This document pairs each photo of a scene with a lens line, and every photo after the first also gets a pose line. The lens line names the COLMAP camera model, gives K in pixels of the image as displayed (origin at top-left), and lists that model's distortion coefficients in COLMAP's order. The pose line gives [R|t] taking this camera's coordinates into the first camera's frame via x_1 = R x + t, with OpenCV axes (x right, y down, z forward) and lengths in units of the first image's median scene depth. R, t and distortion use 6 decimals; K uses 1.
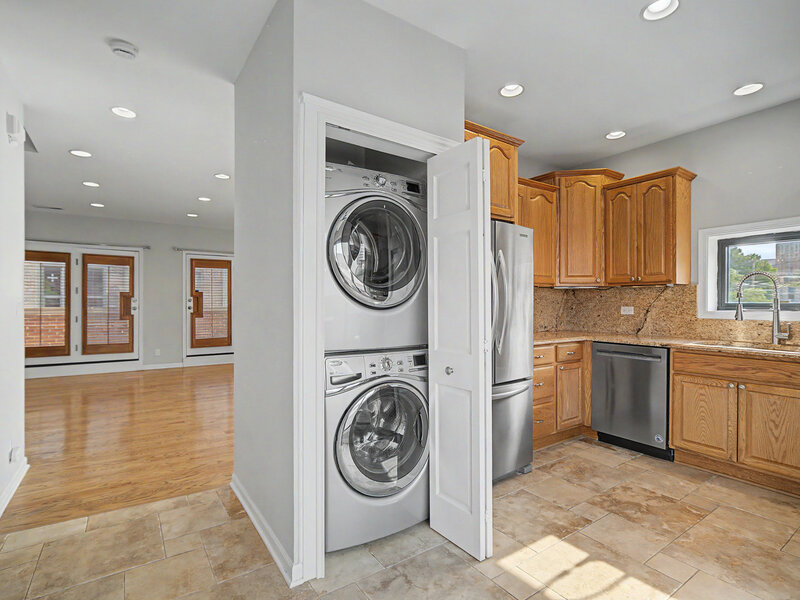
lens RADIAL K [[407.4, 0, 400.5], [0, 407.4, 304.7], [0, 0, 1]] dist [-0.032310, 0.017667]
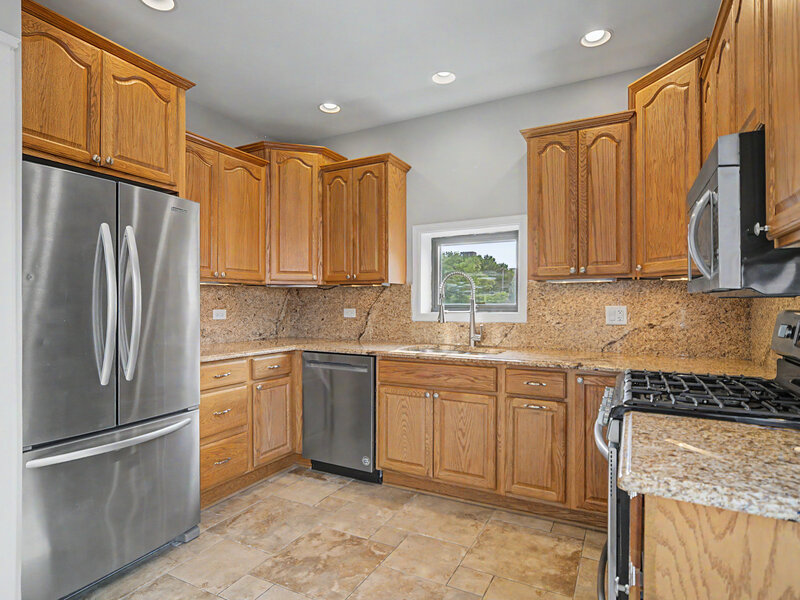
lens RADIAL K [[439.6, 0, 400.9], [0, 439.6, 305.6], [0, 0, 1]] dist [-0.025237, 0.023332]
pose [[0.883607, -0.002504, 0.468222, 0.250108], [0.003778, 0.999991, -0.001782, 0.000618], [-0.468213, 0.003344, 0.883609, 0.121005]]
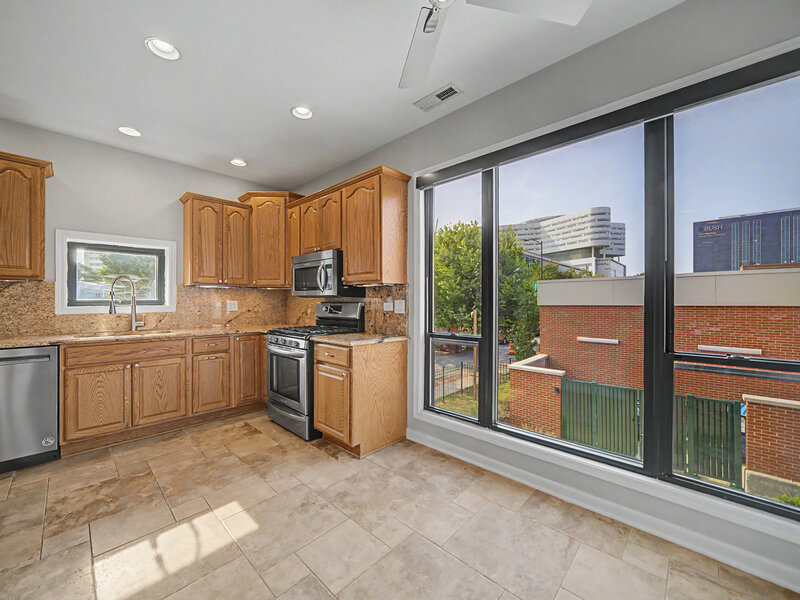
lens RADIAL K [[321.4, 0, 404.0], [0, 321.4, 300.7], [0, 0, 1]] dist [-0.024927, 0.006813]
pose [[-0.217444, -0.001152, 0.976072, -0.251106], [0.004499, 0.999987, 0.002182, 0.001037], [-0.976062, 0.004866, -0.217436, 0.315675]]
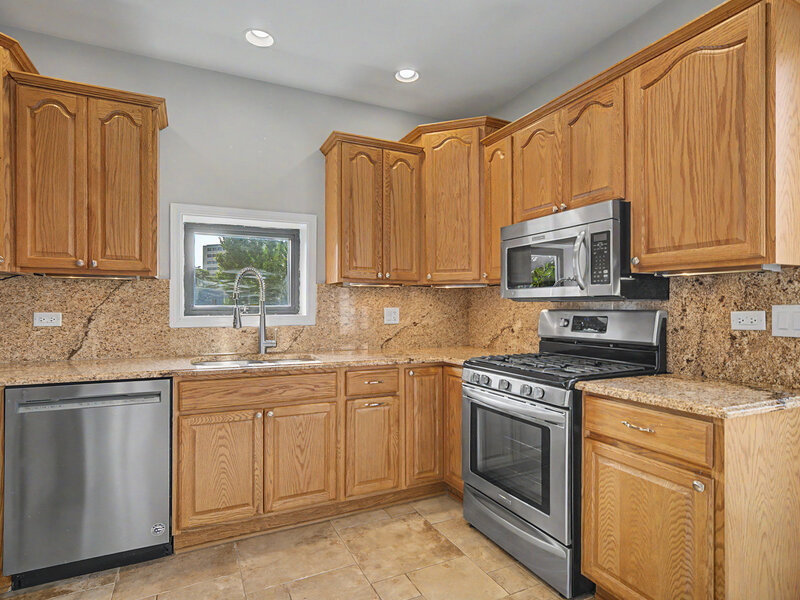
lens RADIAL K [[439.6, 0, 400.9], [0, 439.6, 305.6], [0, 0, 1]] dist [-0.025237, 0.023332]
pose [[0.147025, 0.003627, 0.989126, 0.041328], [0.005788, 0.999973, -0.004527, 0.001176], [-0.989116, 0.006391, 0.147000, 0.504947]]
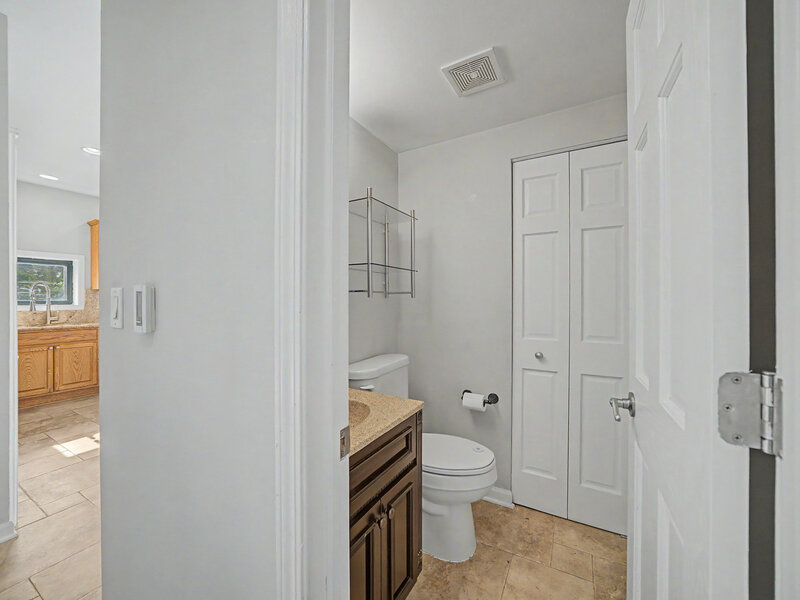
lens RADIAL K [[321.4, 0, 404.0], [0, 321.4, 300.7], [0, 0, 1]] dist [-0.024927, 0.006813]
pose [[-0.443063, -0.001755, 0.896489, -0.868790], [0.004510, 0.999981, 0.004187, -0.000697], [-0.896479, 0.005898, -0.443046, 0.196244]]
